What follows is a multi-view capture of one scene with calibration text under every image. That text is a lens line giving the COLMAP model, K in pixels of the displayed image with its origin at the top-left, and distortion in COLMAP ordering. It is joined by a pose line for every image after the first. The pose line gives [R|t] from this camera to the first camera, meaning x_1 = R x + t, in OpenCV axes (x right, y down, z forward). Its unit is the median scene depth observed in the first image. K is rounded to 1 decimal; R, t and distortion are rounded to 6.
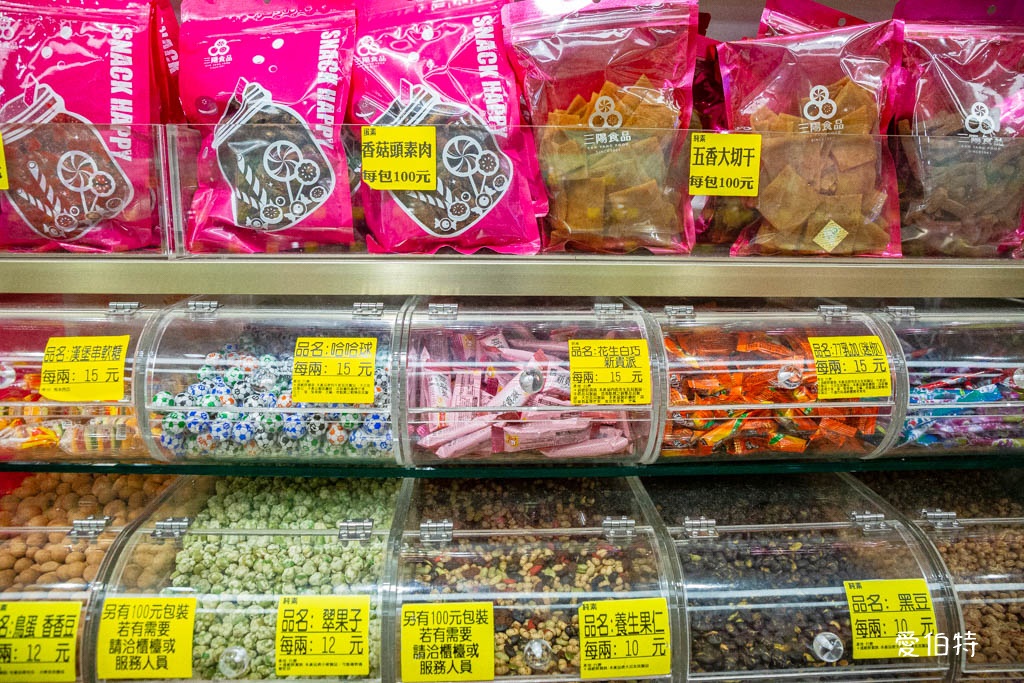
lens RADIAL K [[722.6, 0, 512.0], [0, 722.6, 341.5], [0, 0, 1]] dist [-0.087357, 0.064883]
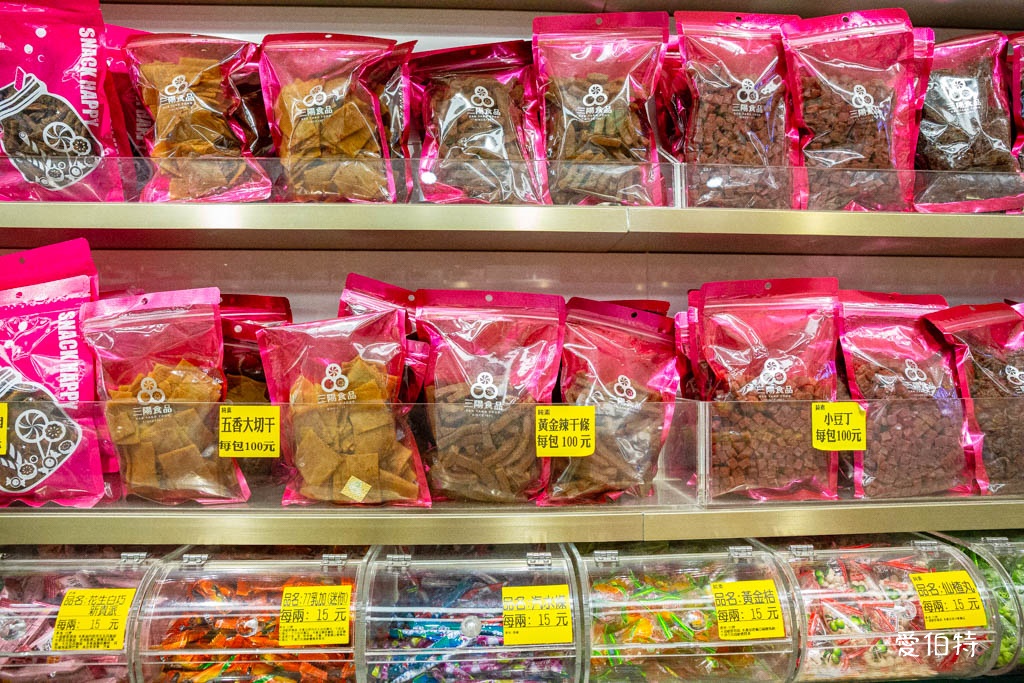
lens RADIAL K [[722.6, 0, 512.0], [0, 722.6, 341.5], [0, 0, 1]] dist [-0.087357, 0.064883]
pose [[0.999980, -0.006285, -0.000819, 0.736465], [0.005913, 0.971589, -0.236599, -0.109651], [0.002283, 0.236589, 0.971607, -0.185477]]
